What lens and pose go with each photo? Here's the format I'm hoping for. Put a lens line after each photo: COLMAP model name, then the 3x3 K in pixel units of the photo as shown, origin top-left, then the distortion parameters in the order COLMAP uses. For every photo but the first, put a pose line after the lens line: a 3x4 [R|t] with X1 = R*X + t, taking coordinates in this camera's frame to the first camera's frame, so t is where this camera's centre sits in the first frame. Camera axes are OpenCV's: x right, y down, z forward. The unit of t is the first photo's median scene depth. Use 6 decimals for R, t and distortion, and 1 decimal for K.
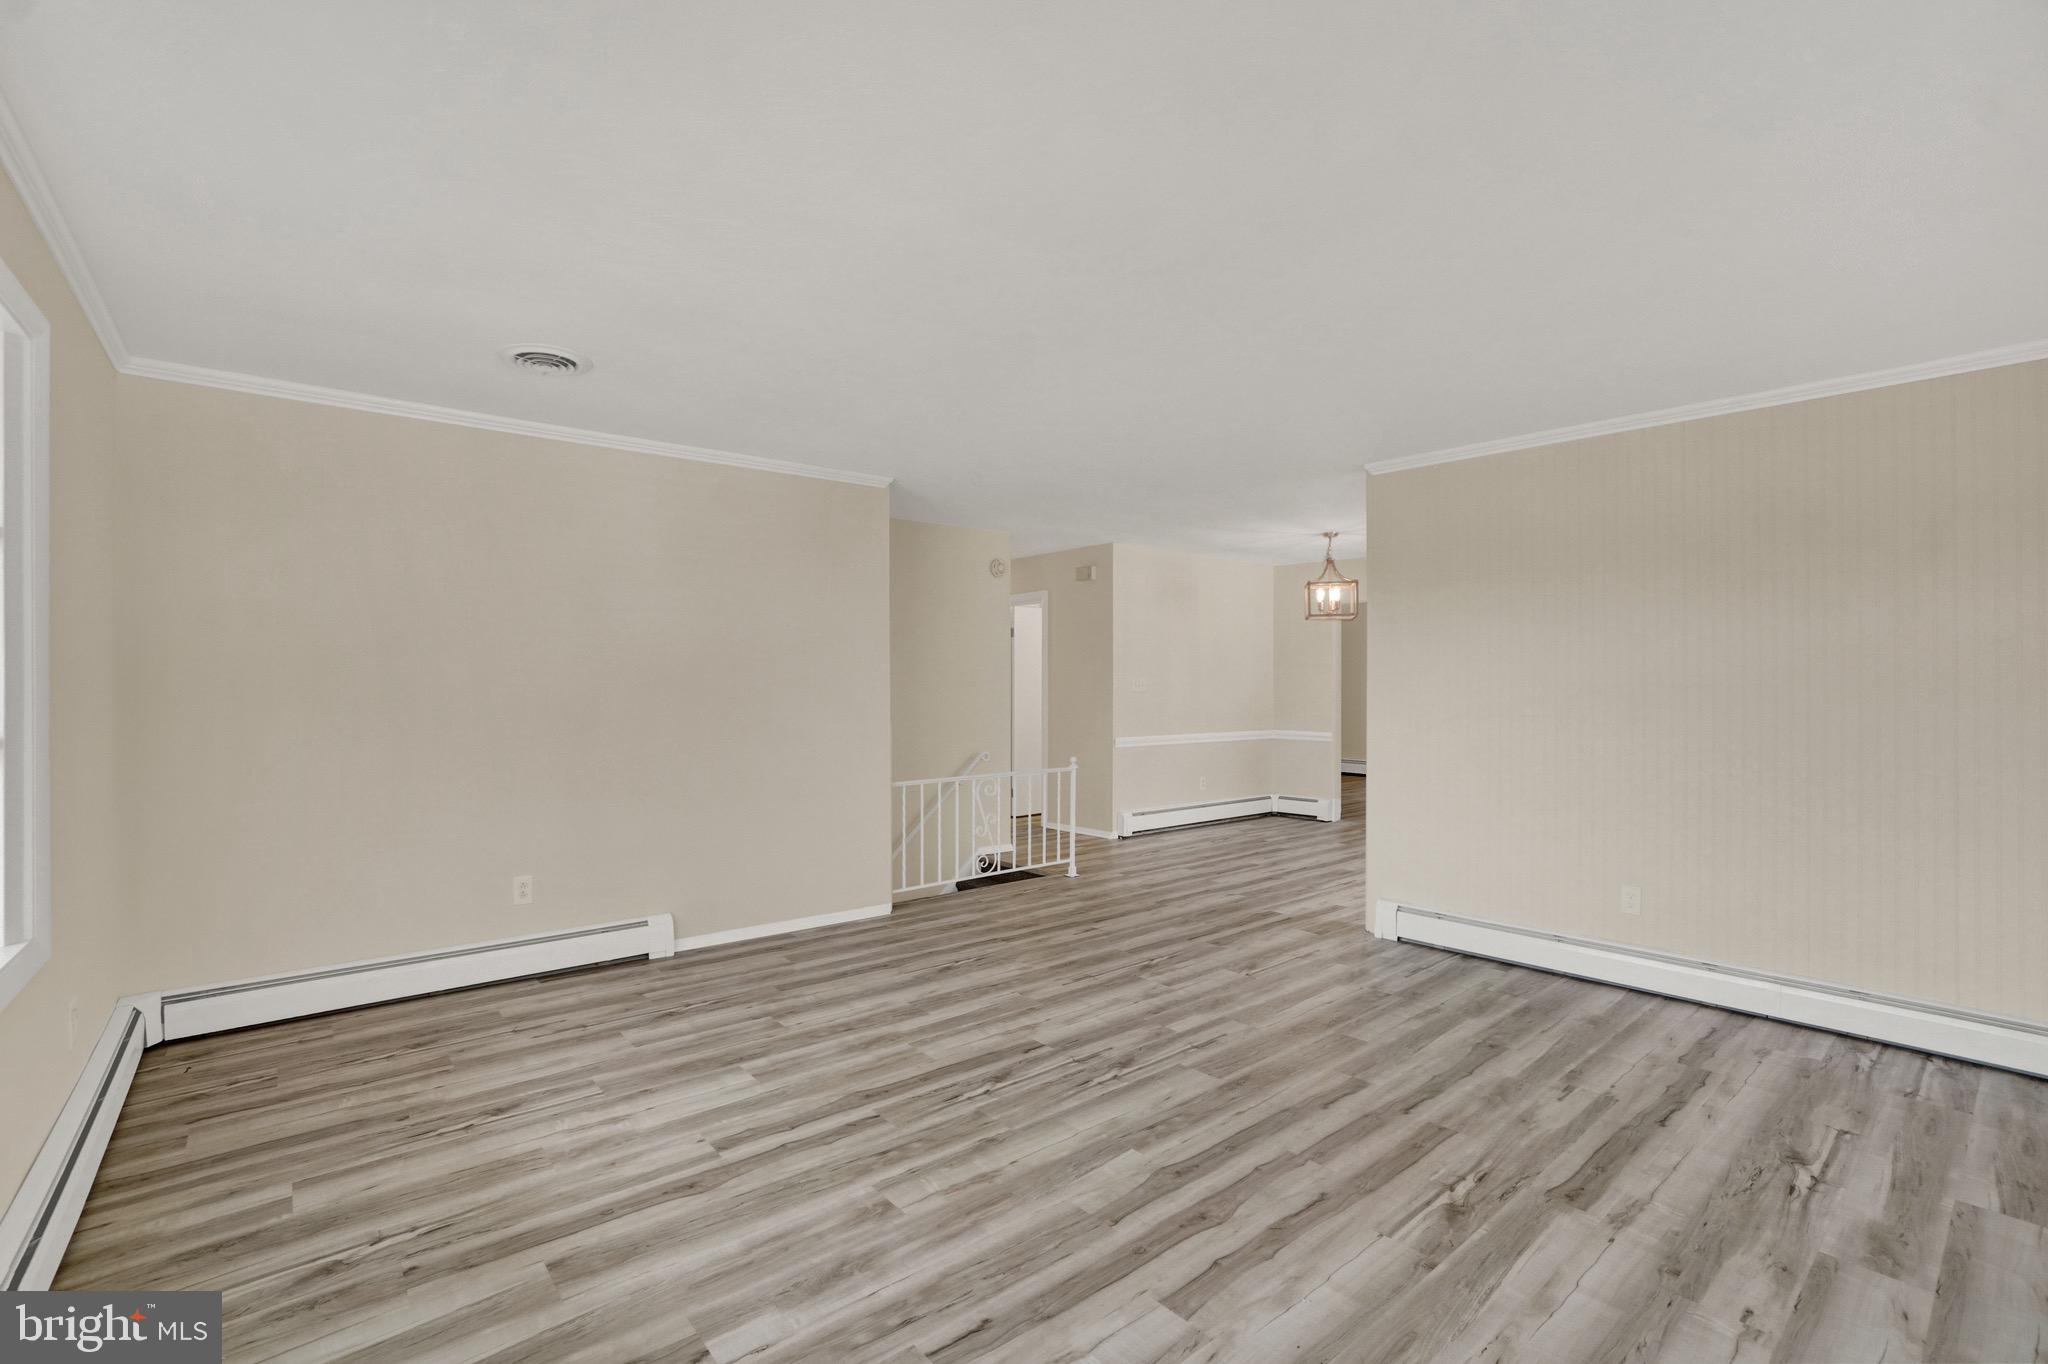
lens RADIAL K [[912.3, 0, 1015.5], [0, 912.3, 683.2], [0, 0, 1]] dist [-0.025687, 0.004479]
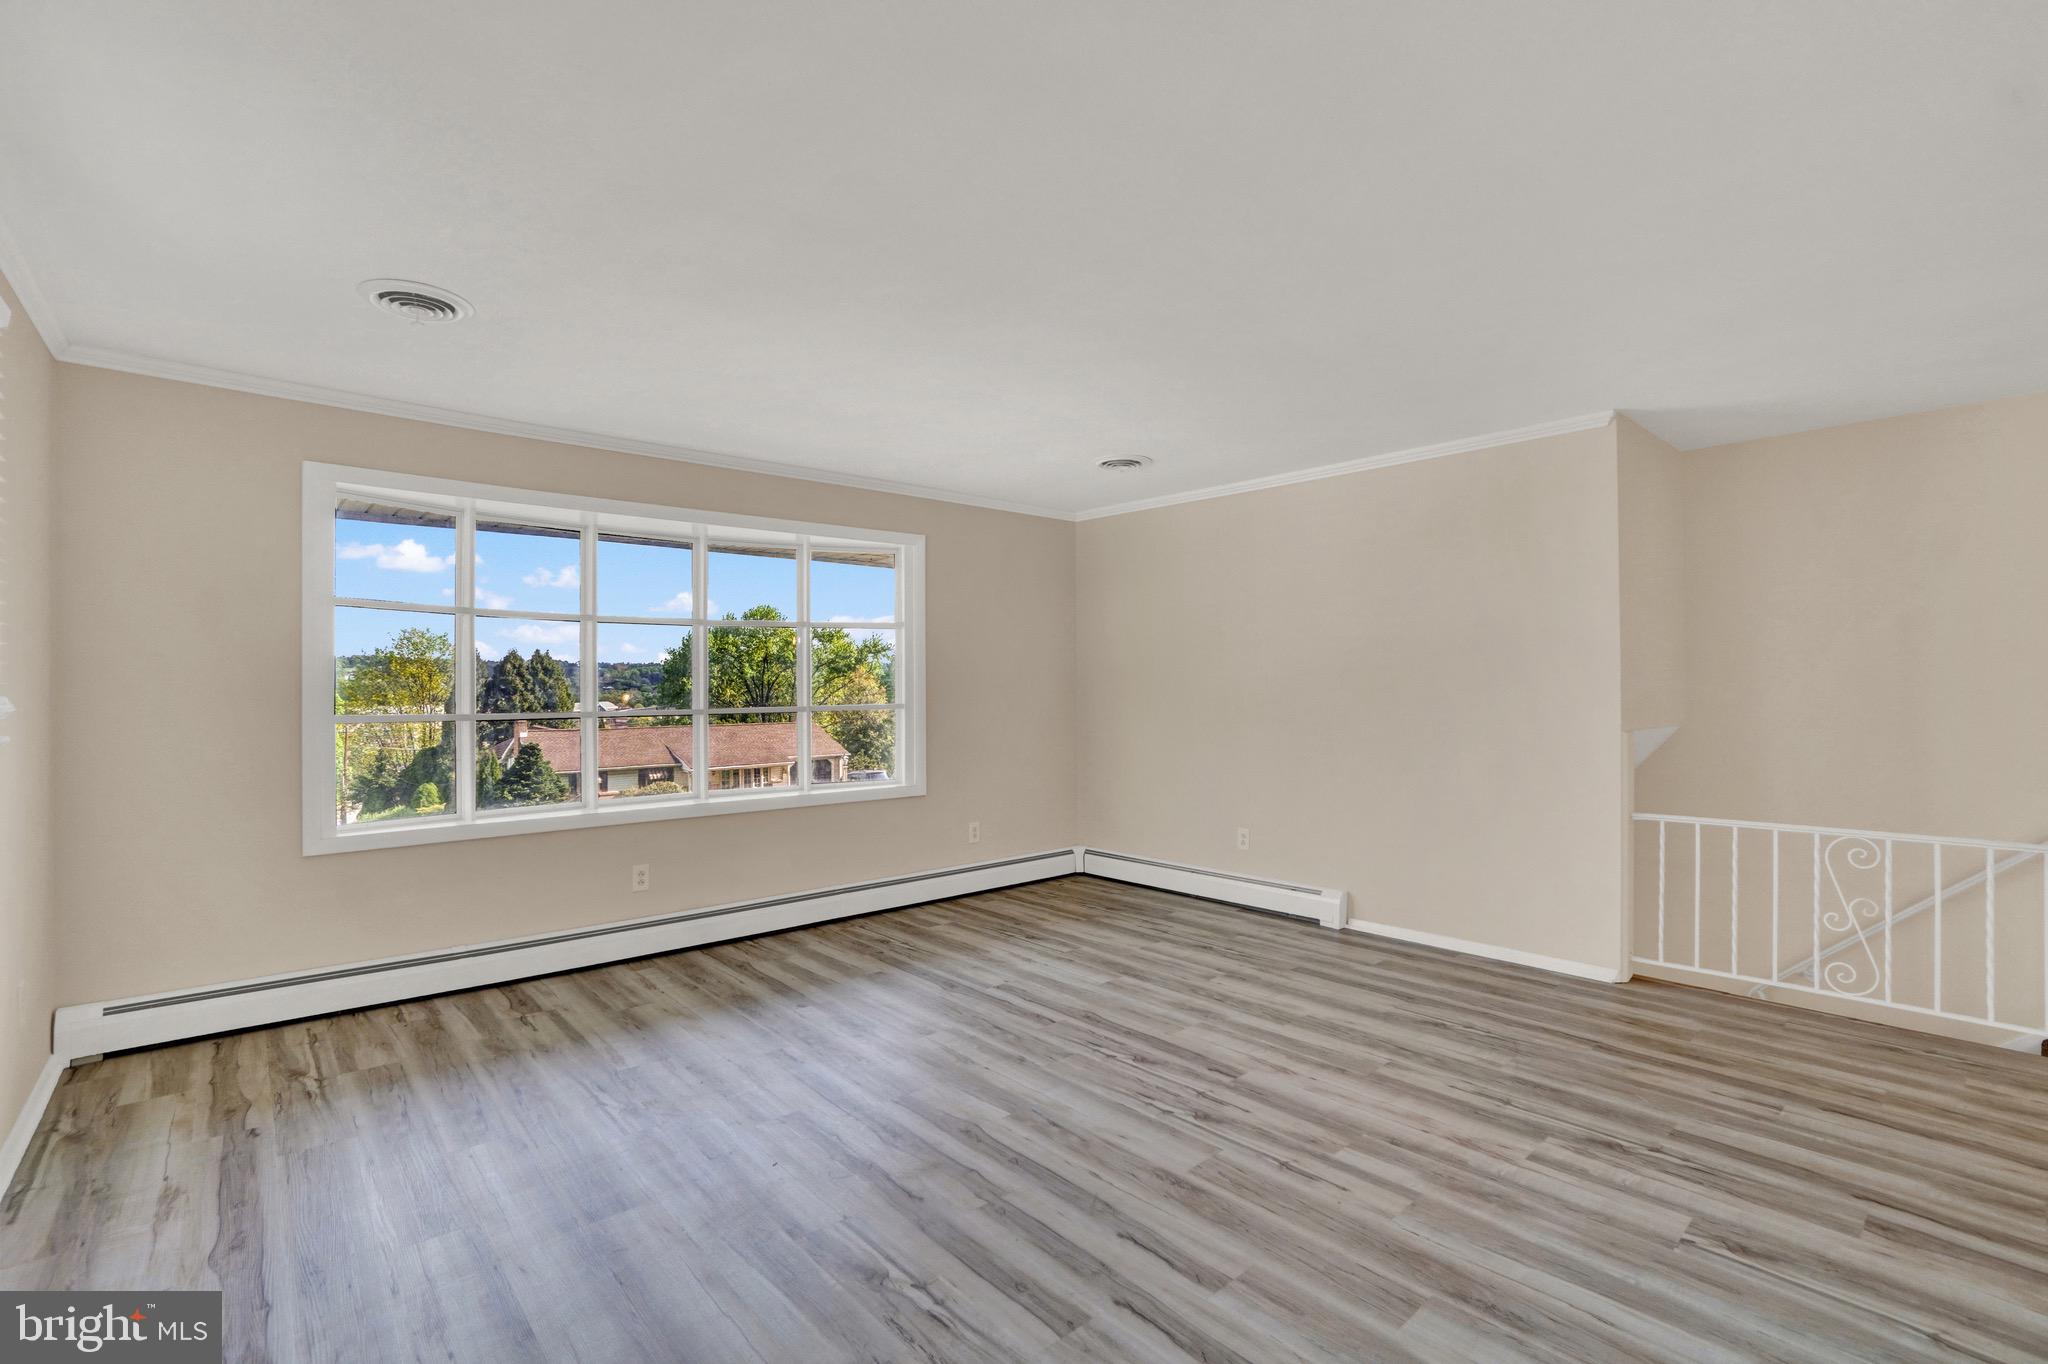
lens RADIAL K [[912.3, 0, 1022.5], [0, 912.3, 683.2], [0, 0, 1]] dist [-0.025687, 0.004479]
pose [[0.029531, -0.009088, -0.999523, 0.903515], [0.009300, 0.999918, -0.008817, 0.007823], [0.999521, -0.009036, 0.029613, 0.733901]]
